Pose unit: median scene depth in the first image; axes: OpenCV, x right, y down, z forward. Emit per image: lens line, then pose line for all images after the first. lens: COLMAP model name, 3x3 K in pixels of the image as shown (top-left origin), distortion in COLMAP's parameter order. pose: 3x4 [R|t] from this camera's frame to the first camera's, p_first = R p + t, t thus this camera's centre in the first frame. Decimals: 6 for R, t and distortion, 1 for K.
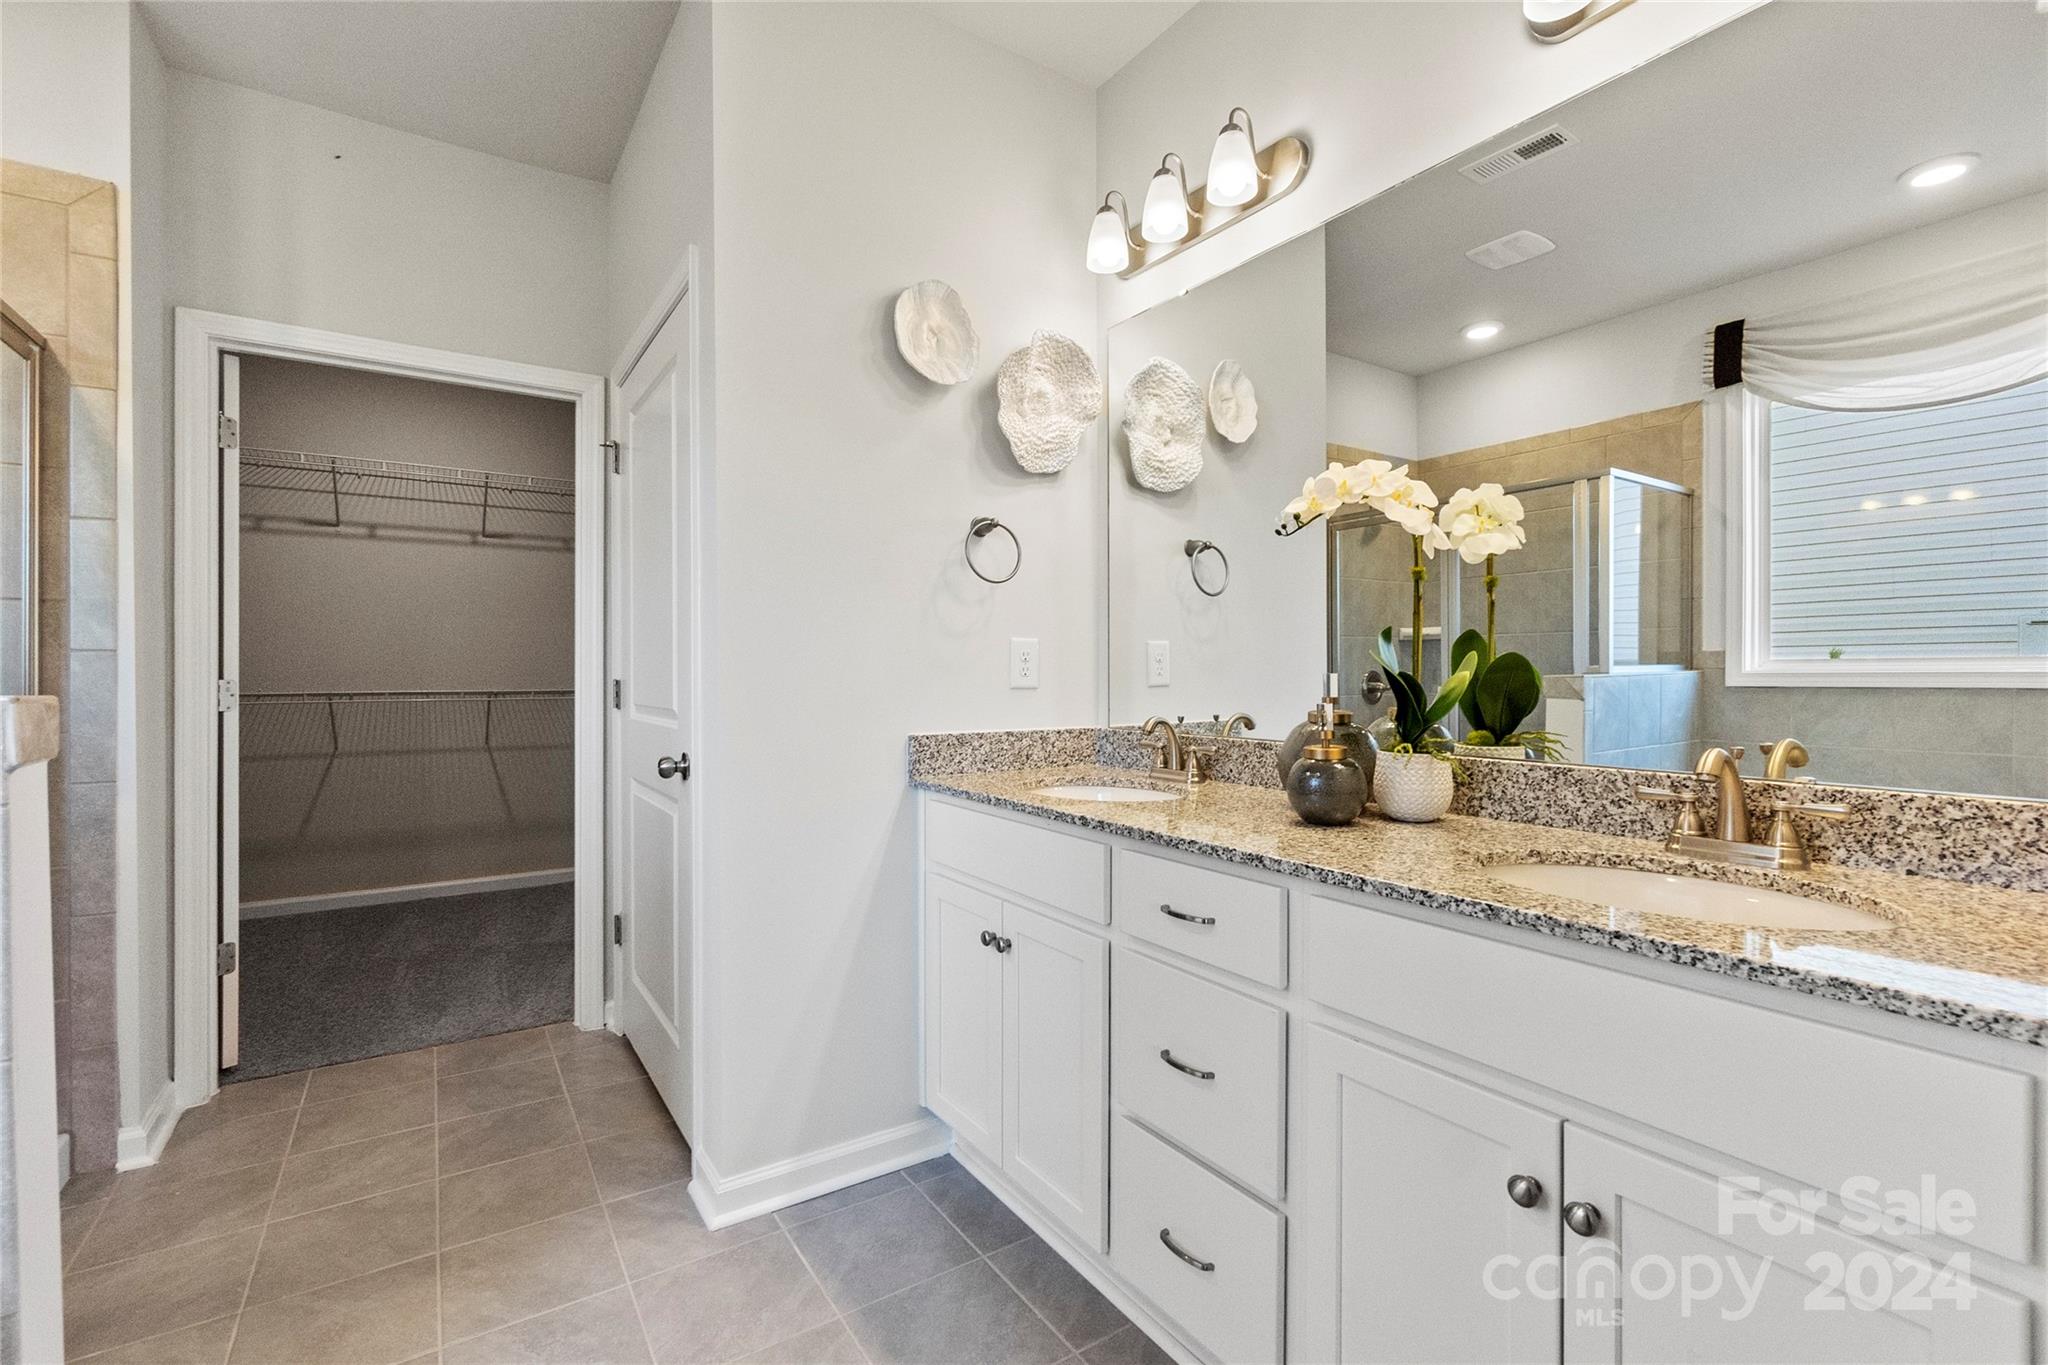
lens RADIAL K [[903.4, 0, 1024.8], [0, 903.4, 672.3], [0, 0, 1]] dist [-0.011746, -0.000141]
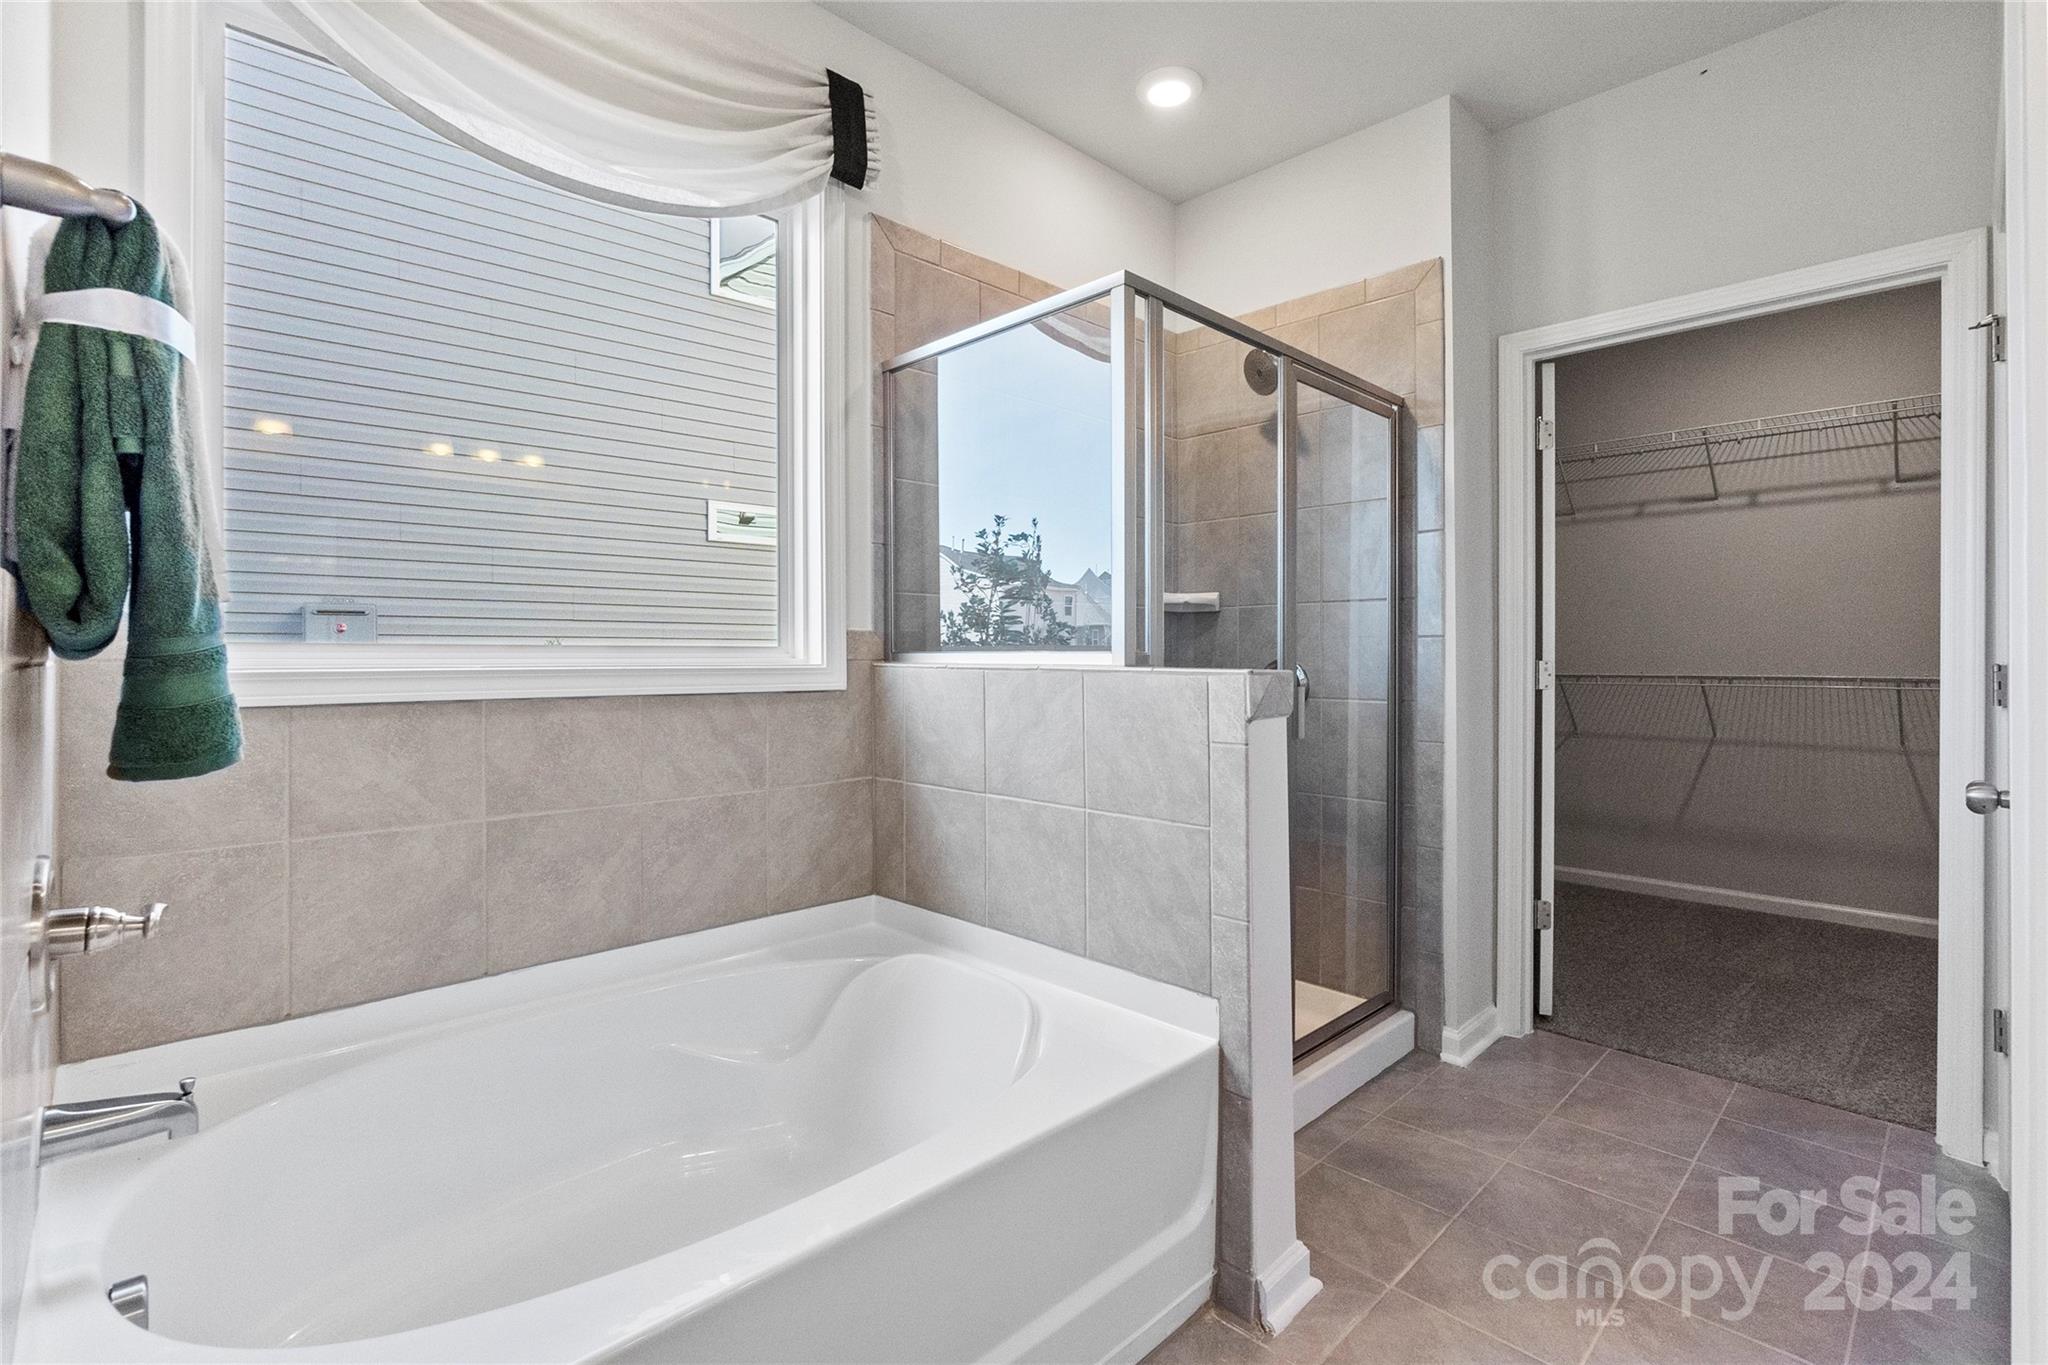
lens RADIAL K [[946.4, 0, 1018.8], [0, 946.4, 655.7], [0, 0, 1]] dist [0.004225, 0.001394]
pose [[0.183410, 0.001285, -0.983036, 0.130543], [-0.000310, 0.999999, 0.001250, 0.001297], [0.983036, 0.000075, 0.183410, 0.150552]]
